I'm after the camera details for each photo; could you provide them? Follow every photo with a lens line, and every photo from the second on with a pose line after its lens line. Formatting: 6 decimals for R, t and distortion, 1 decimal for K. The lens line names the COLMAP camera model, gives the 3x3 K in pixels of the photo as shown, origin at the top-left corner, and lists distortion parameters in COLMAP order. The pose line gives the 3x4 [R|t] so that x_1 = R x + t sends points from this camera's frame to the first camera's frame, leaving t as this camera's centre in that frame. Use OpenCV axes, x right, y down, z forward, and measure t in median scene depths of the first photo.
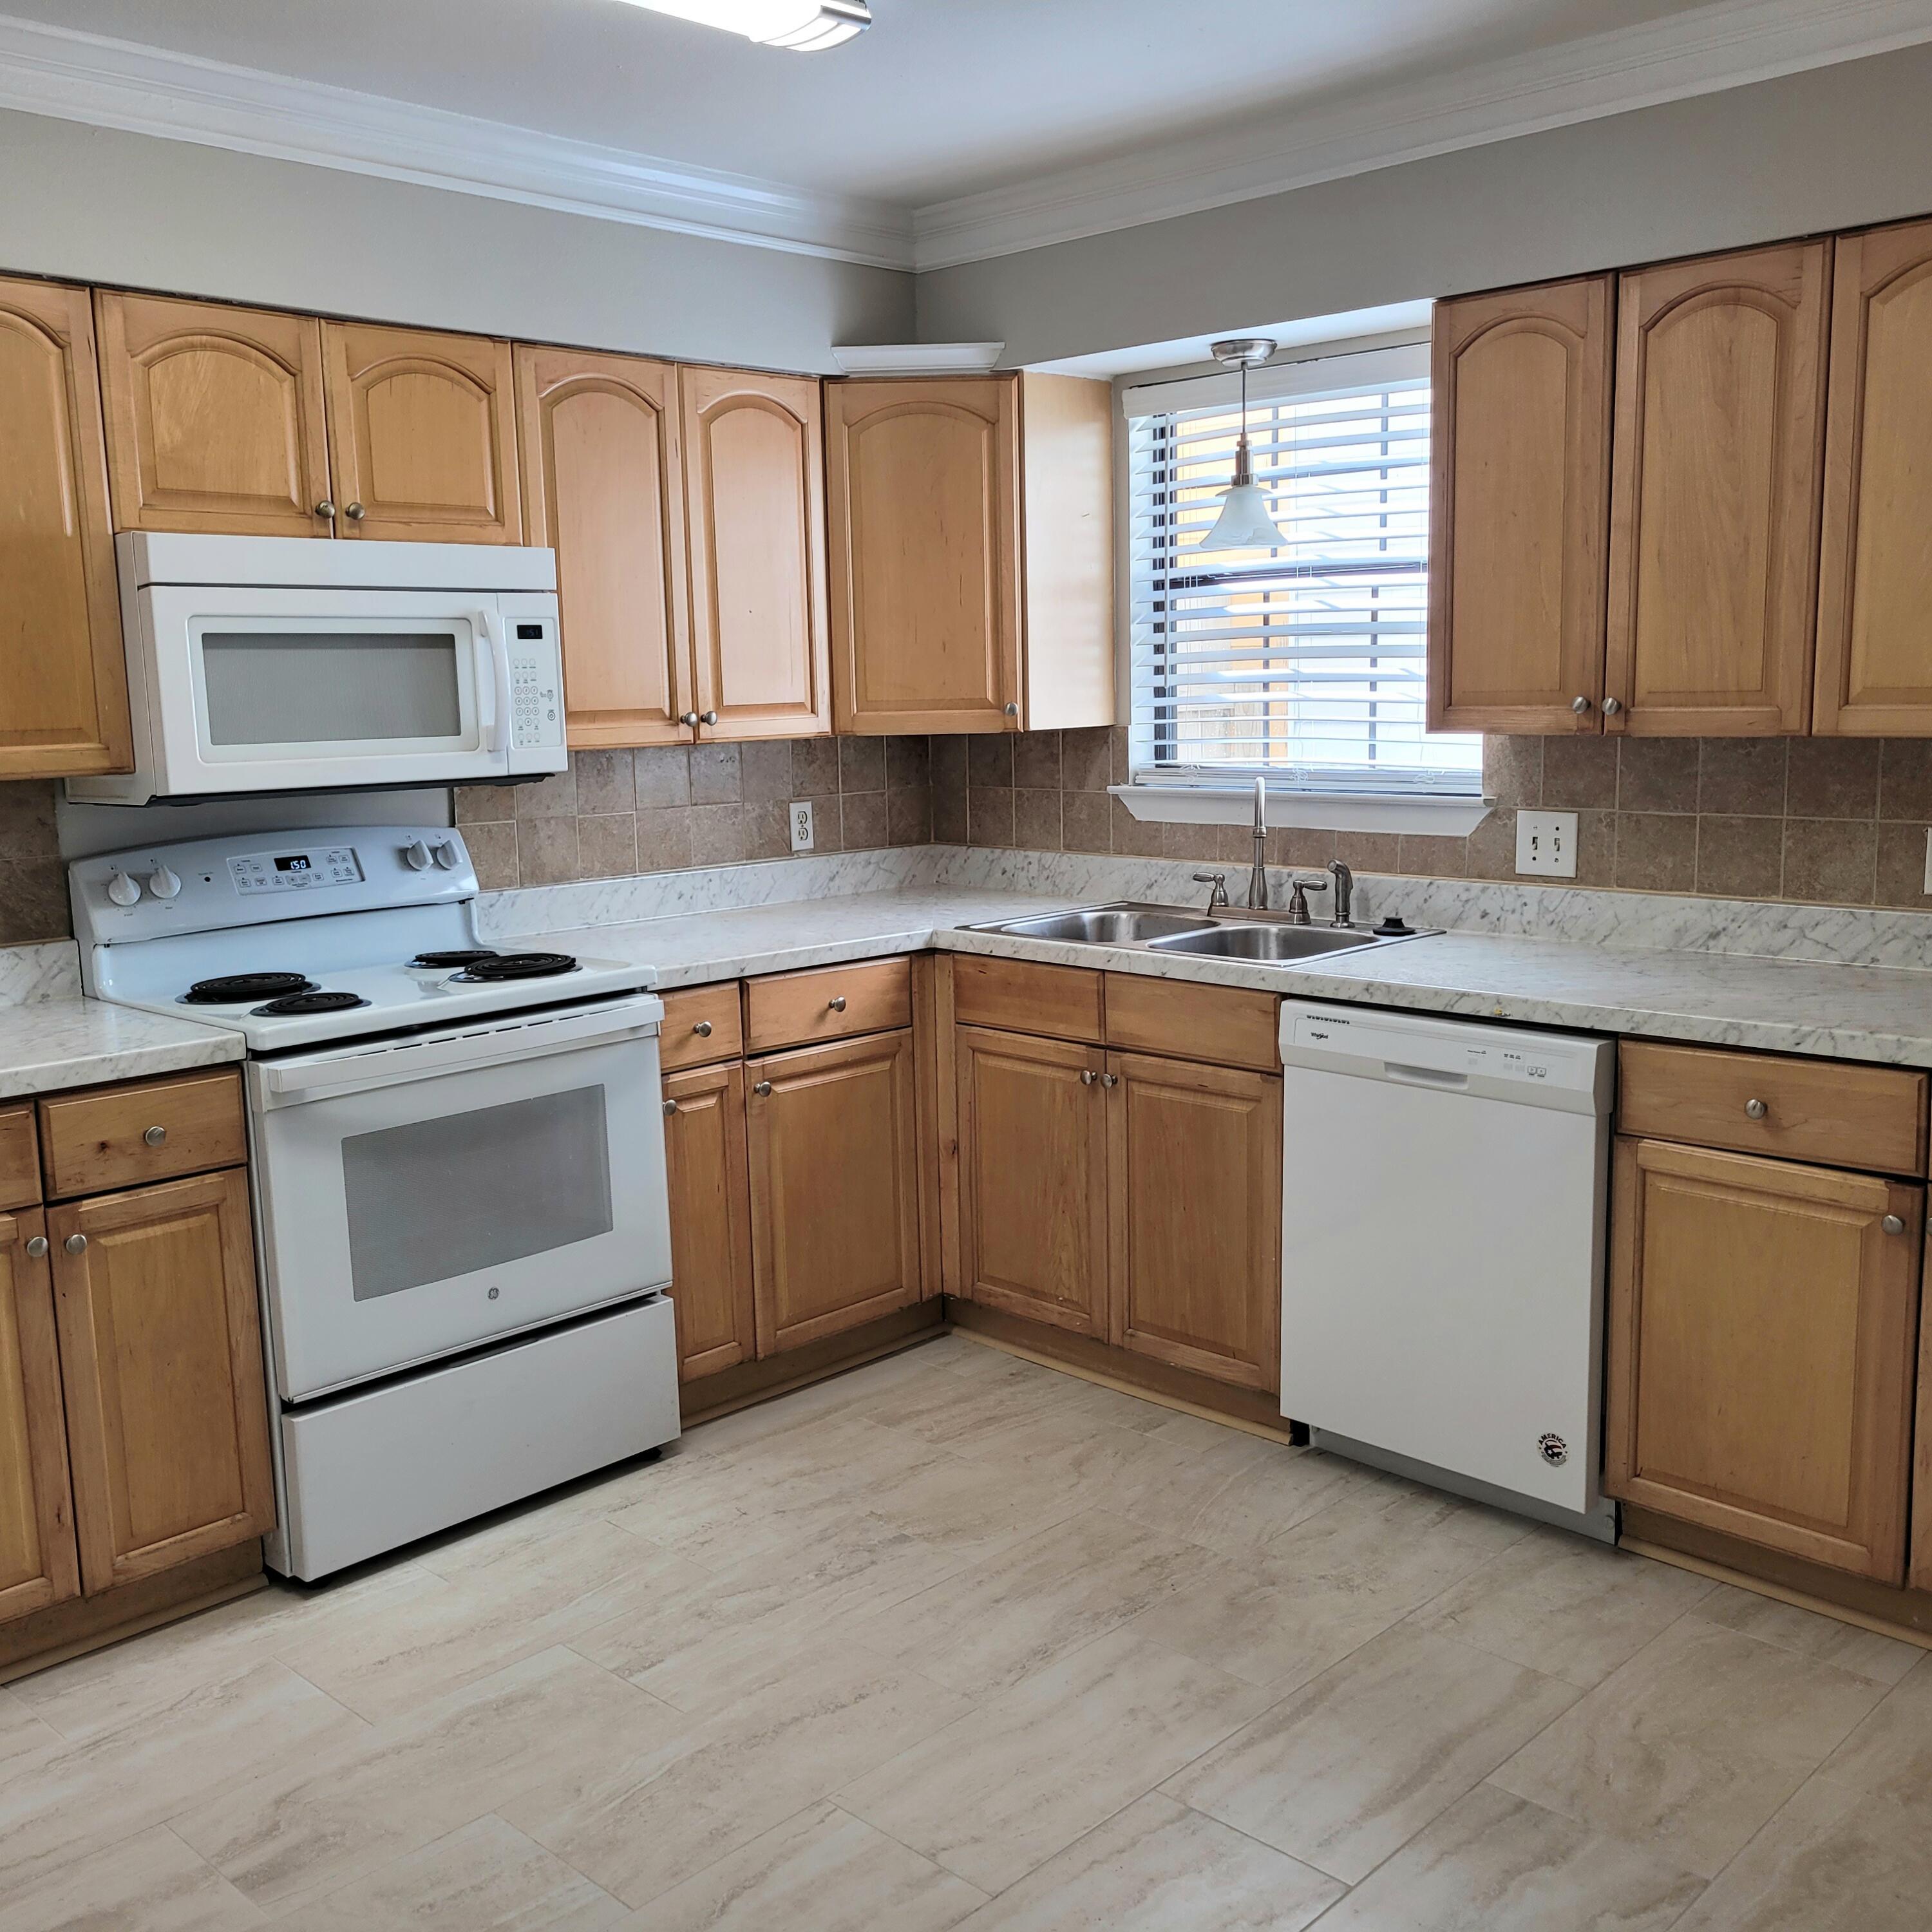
lens RADIAL K [[1941.7, 0, 953.1], [0, 1941.7, 977.2], [0, 0, 1]] dist [0.048924, -0.023551]
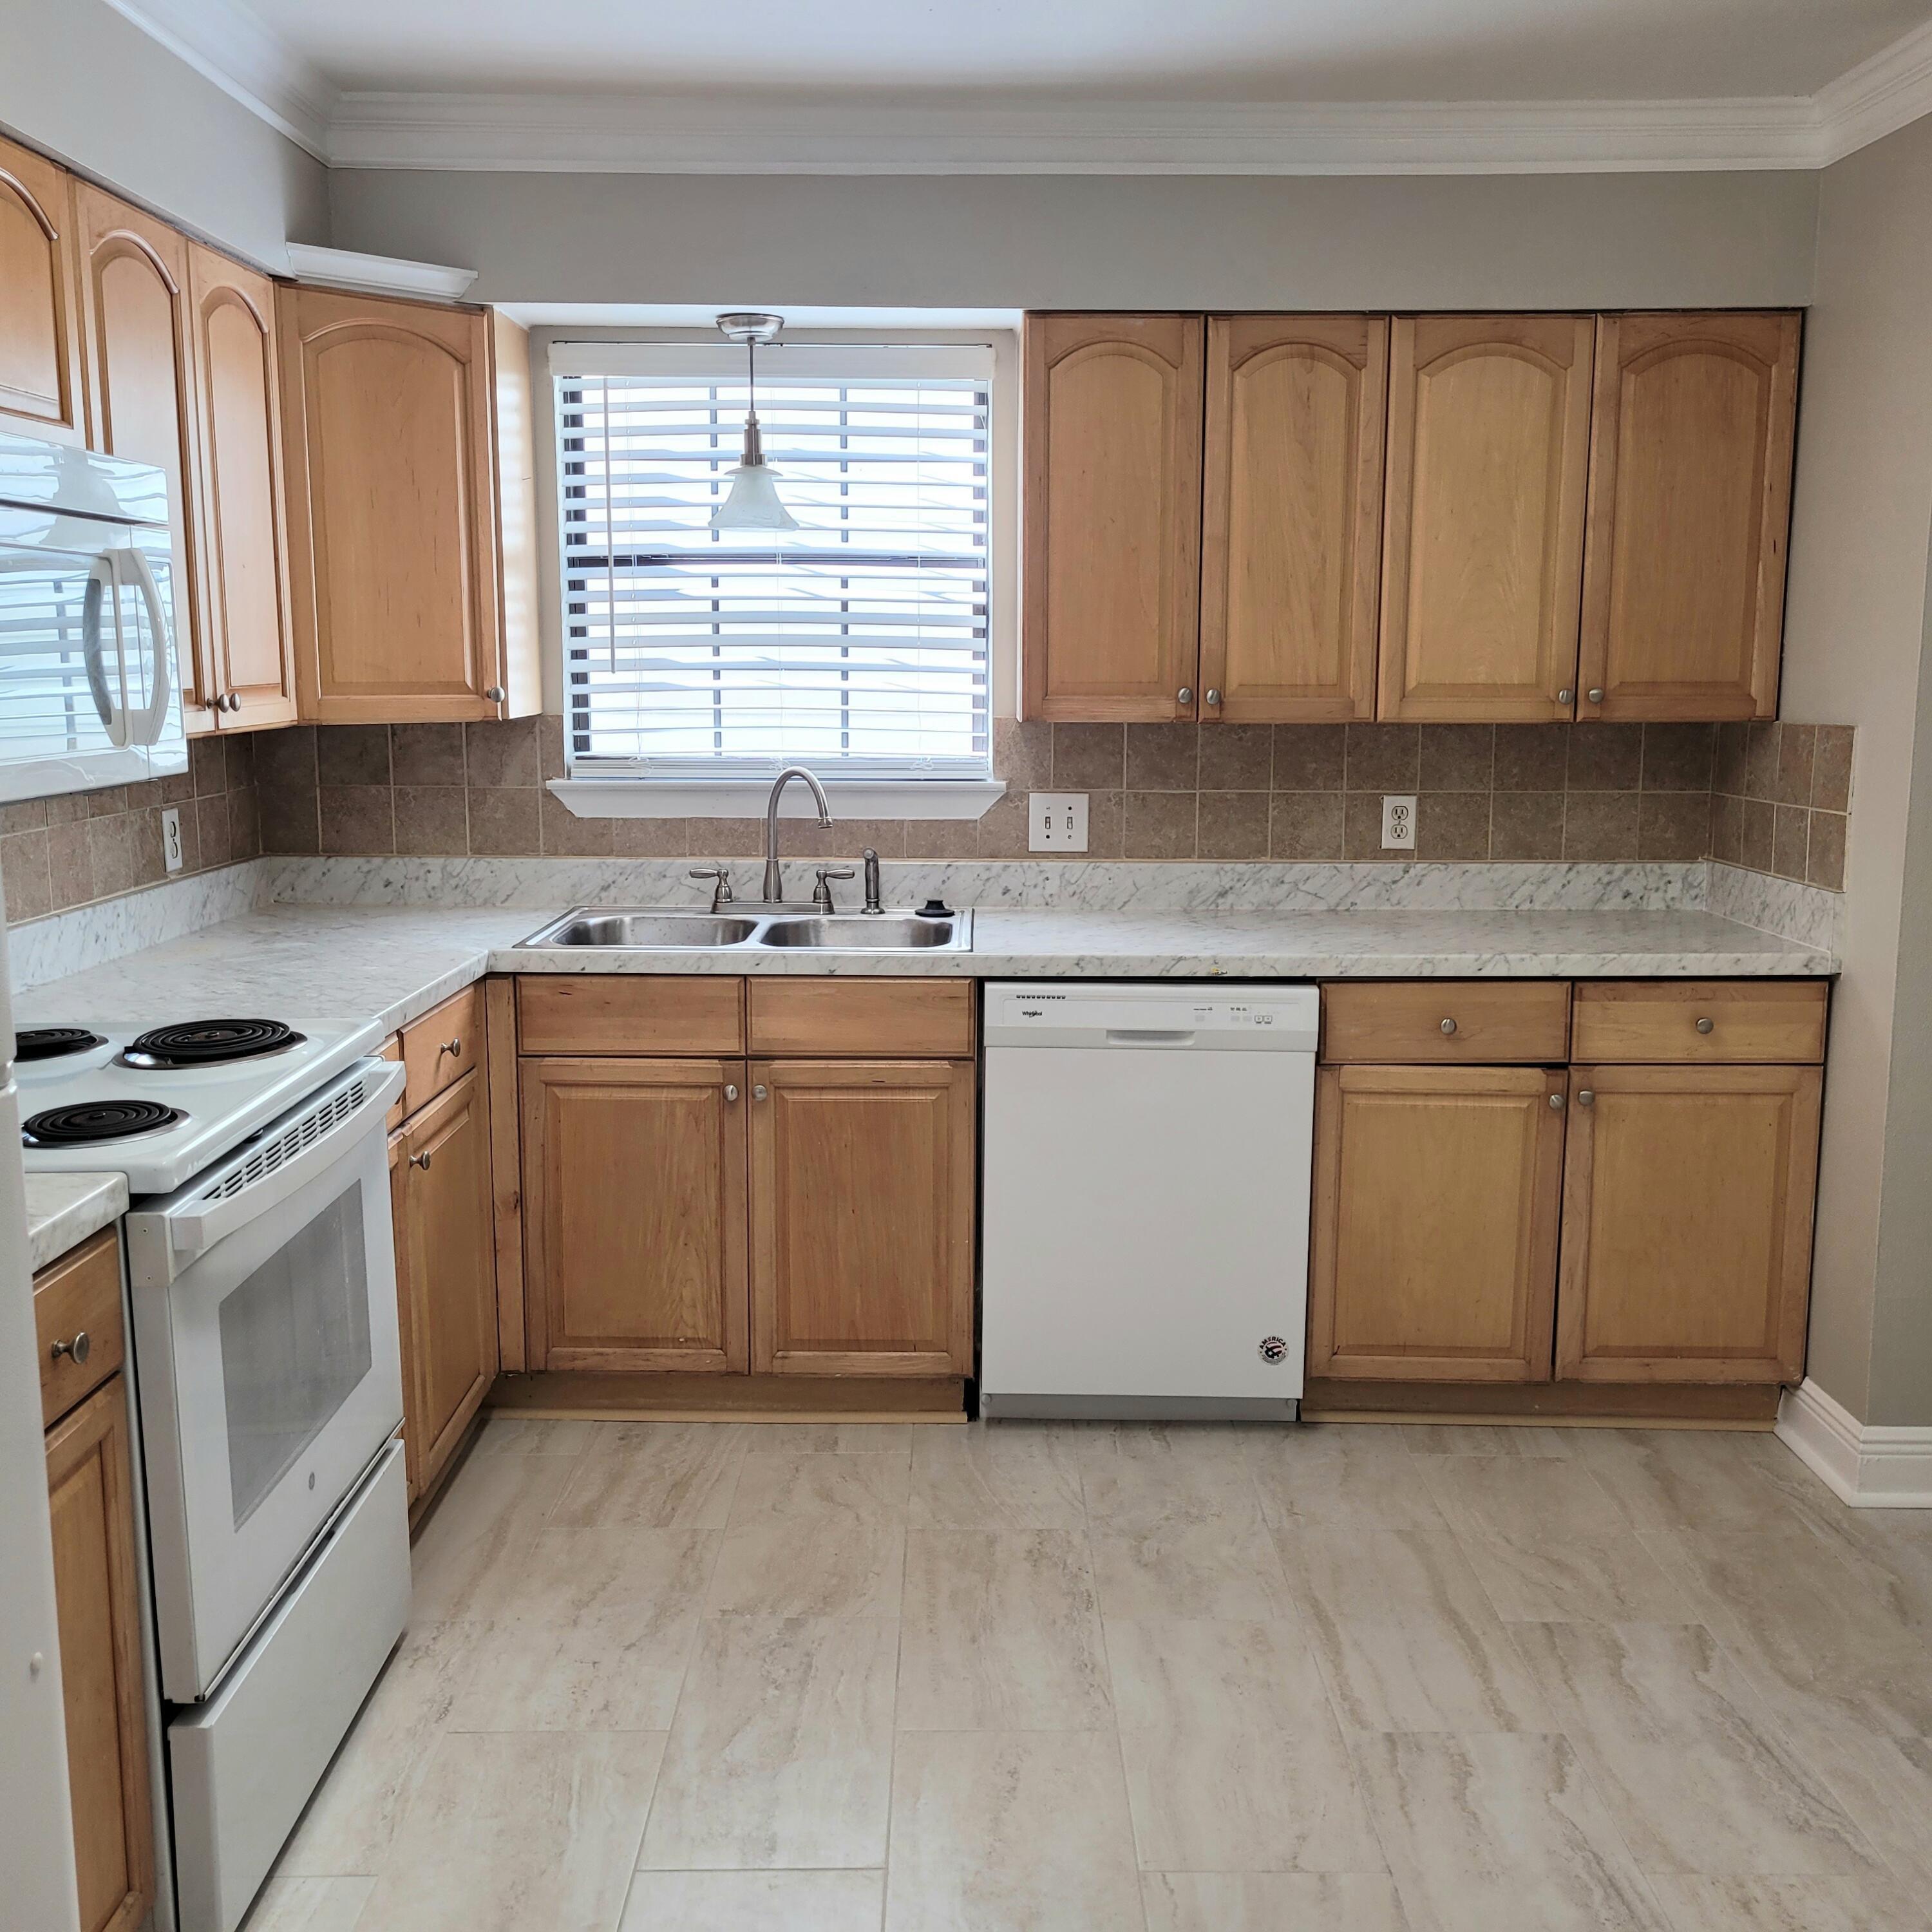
lens RADIAL K [[1940.4, 0, 973.6], [0, 1940.4, 965.7], [0, 0, 1]] dist [0.054814, -0.007690]
pose [[0.710857, -0.089667, 0.697597, -0.501632], [0.091728, 0.995188, 0.034446, -0.030639], [-0.697329, 0.039503, 0.715661, 0.258866]]
